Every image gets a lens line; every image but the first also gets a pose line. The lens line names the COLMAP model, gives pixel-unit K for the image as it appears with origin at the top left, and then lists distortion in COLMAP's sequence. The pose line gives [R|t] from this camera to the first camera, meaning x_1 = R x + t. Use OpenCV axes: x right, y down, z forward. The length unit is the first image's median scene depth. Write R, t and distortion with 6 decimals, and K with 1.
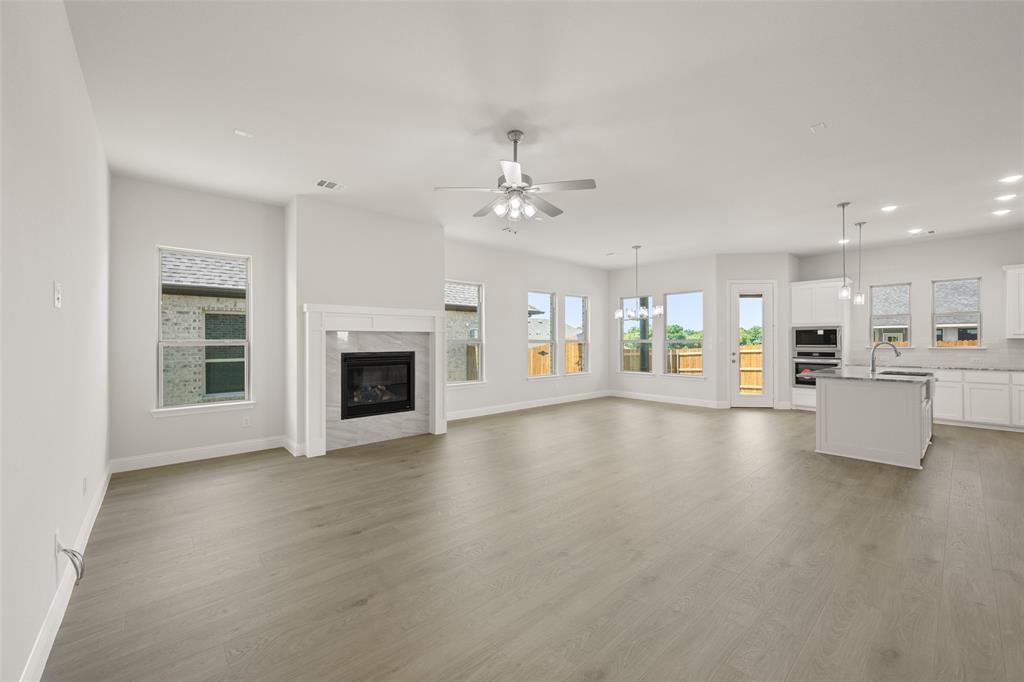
lens RADIAL K [[406.8, 0, 509.0], [0, 406.8, 339.0], [0, 0, 1]] dist [0.000880, 0.000923]
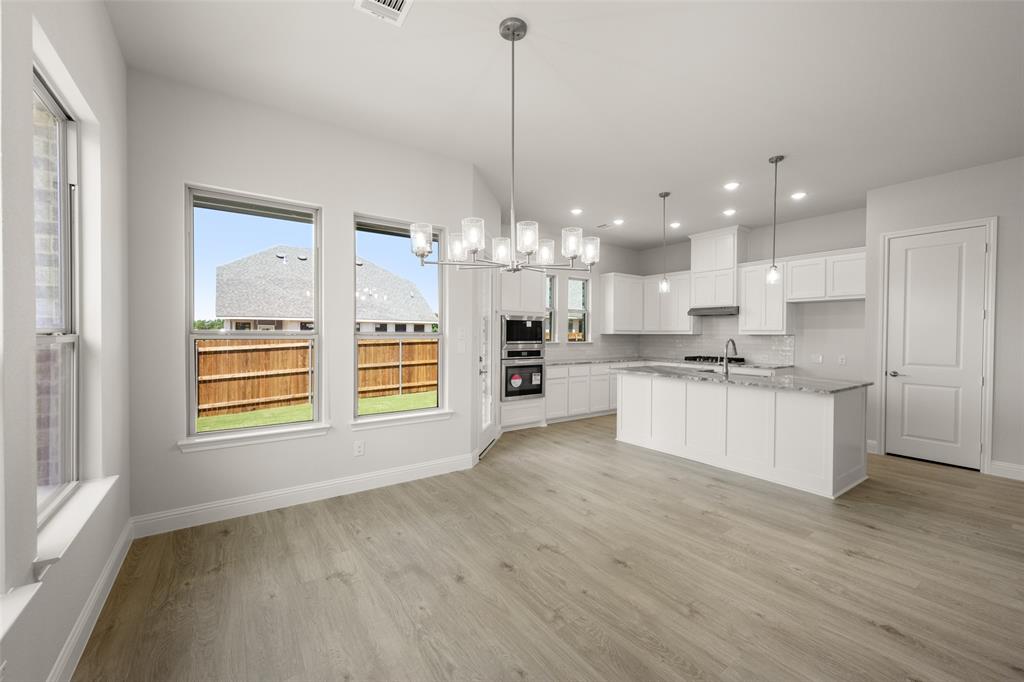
lens RADIAL K [[406.8, 0, 511.0], [0, 406.8, 337.3], [0, 0, 1]] dist [0.000880, 0.000923]
pose [[0.104271, -0.005756, 0.994532, 0.009439], [-0.011554, 0.999909, 0.006999, 0.002744], [-0.994482, -0.012221, 0.104195, 0.923784]]
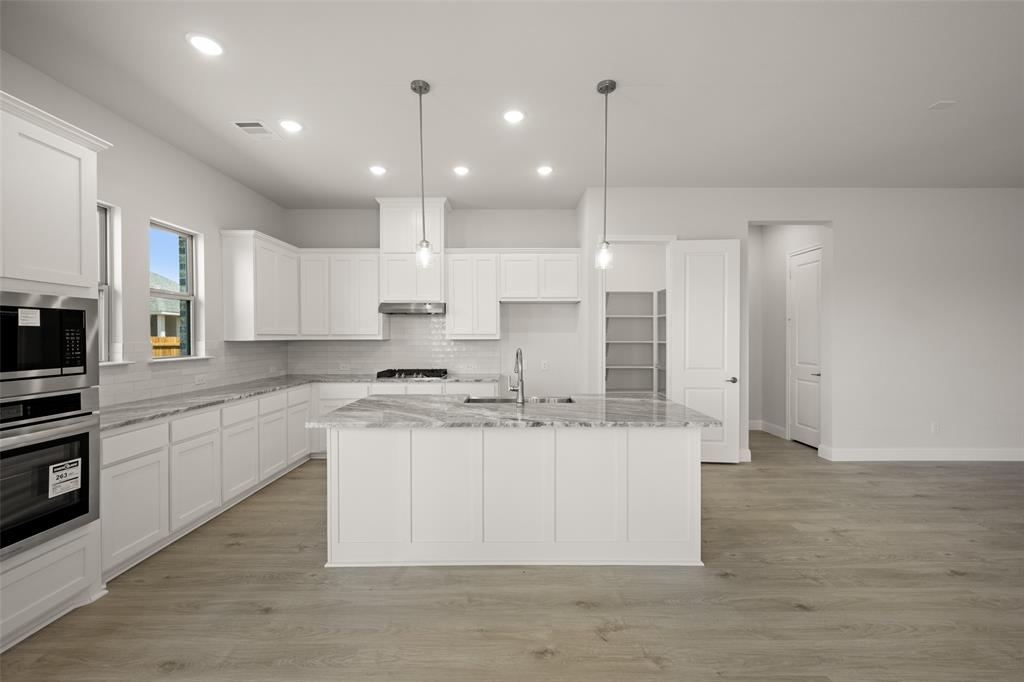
lens RADIAL K [[406.8, 0, 516.2], [0, 406.8, 338.6], [0, 0, 1]] dist [0.000880, 0.000923]
pose [[-0.757619, -0.001388, 0.652695, 0.371874], [-0.000877, 0.999999, 0.001108, -0.004673], [-0.652696, 0.000267, -0.757620, 0.963564]]
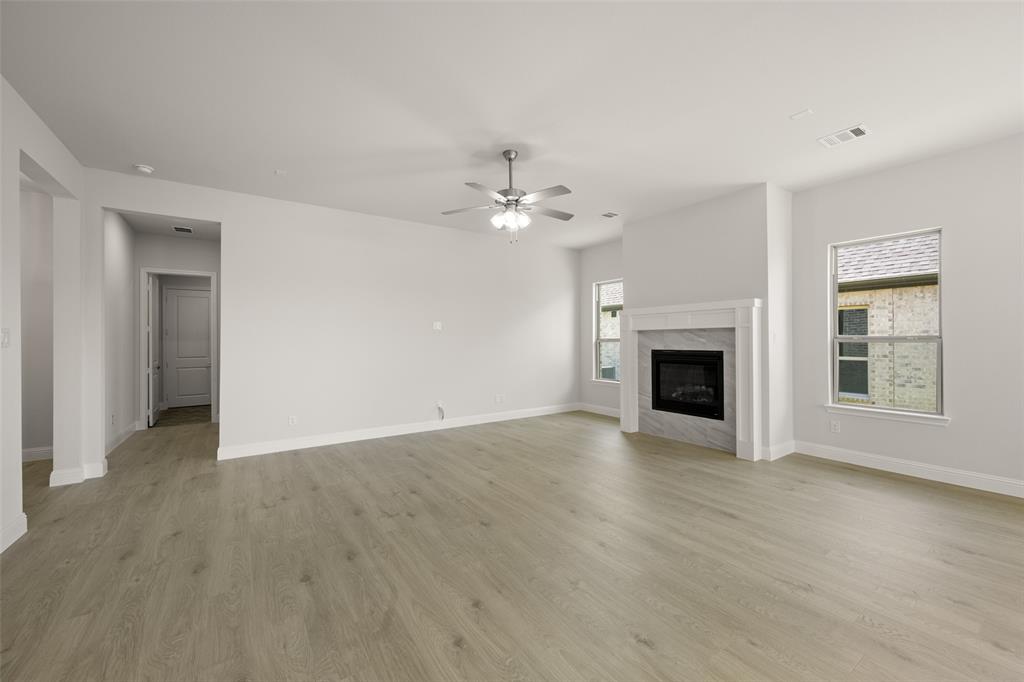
lens RADIAL K [[406.8, 0, 519.2], [0, 406.8, 338.6], [0, 0, 1]] dist [0.000880, 0.000923]
pose [[-0.117642, -0.001121, -0.993055, 0.483778], [0.010314, 0.999944, -0.002350, 0.001789], [0.993002, -0.010519, -0.117624, 0.499851]]
